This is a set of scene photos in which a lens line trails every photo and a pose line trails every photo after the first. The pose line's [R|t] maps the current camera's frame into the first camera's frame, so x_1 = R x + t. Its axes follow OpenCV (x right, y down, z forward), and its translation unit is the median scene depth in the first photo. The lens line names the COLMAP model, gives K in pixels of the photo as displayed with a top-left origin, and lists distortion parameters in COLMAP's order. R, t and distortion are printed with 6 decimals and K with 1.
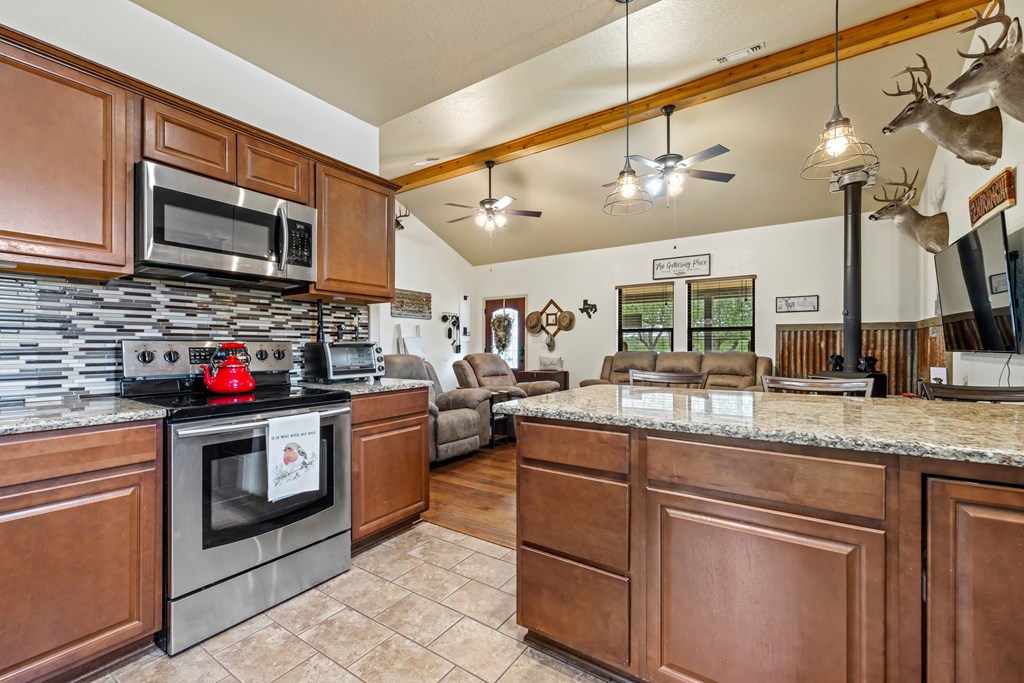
lens RADIAL K [[433.5, 0, 512.0], [0, 433.5, 341.5], [0, 0, 1]] dist [-0.000264, -0.000087]
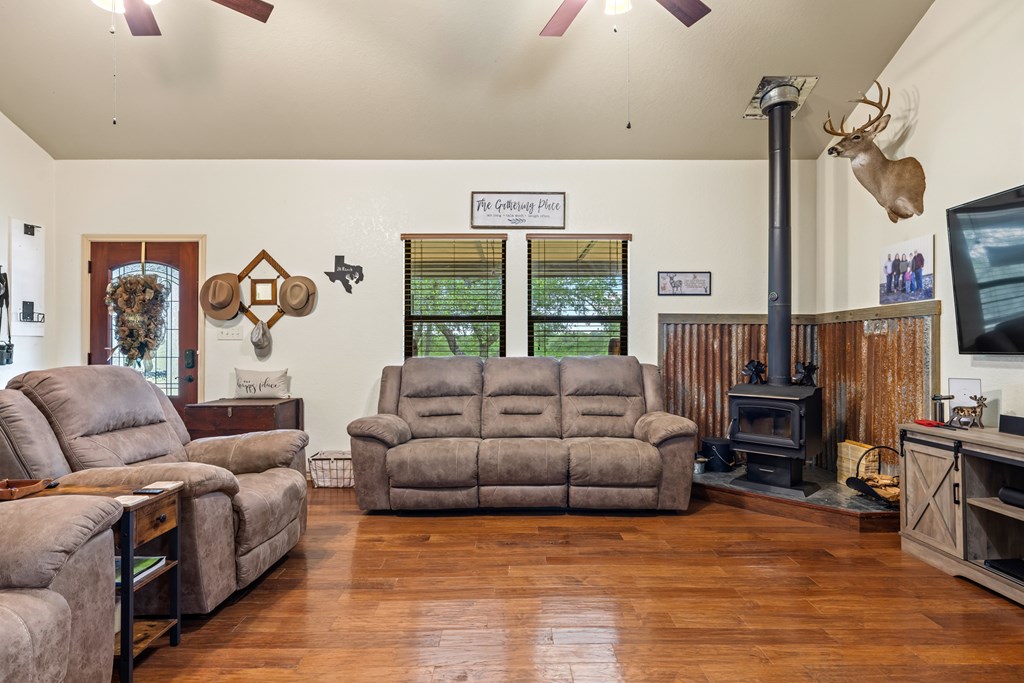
lens RADIAL K [[552.7, 0, 515.0], [0, 552.7, 347.0], [0, 0, 1]] dist [-0.001097, -0.000585]
pose [[0.826286, 0.000682, 0.563251, -0.026806], [-0.005192, 0.999966, 0.006406, 0.005501], [-0.563227, -0.008218, 0.826261, 0.381276]]
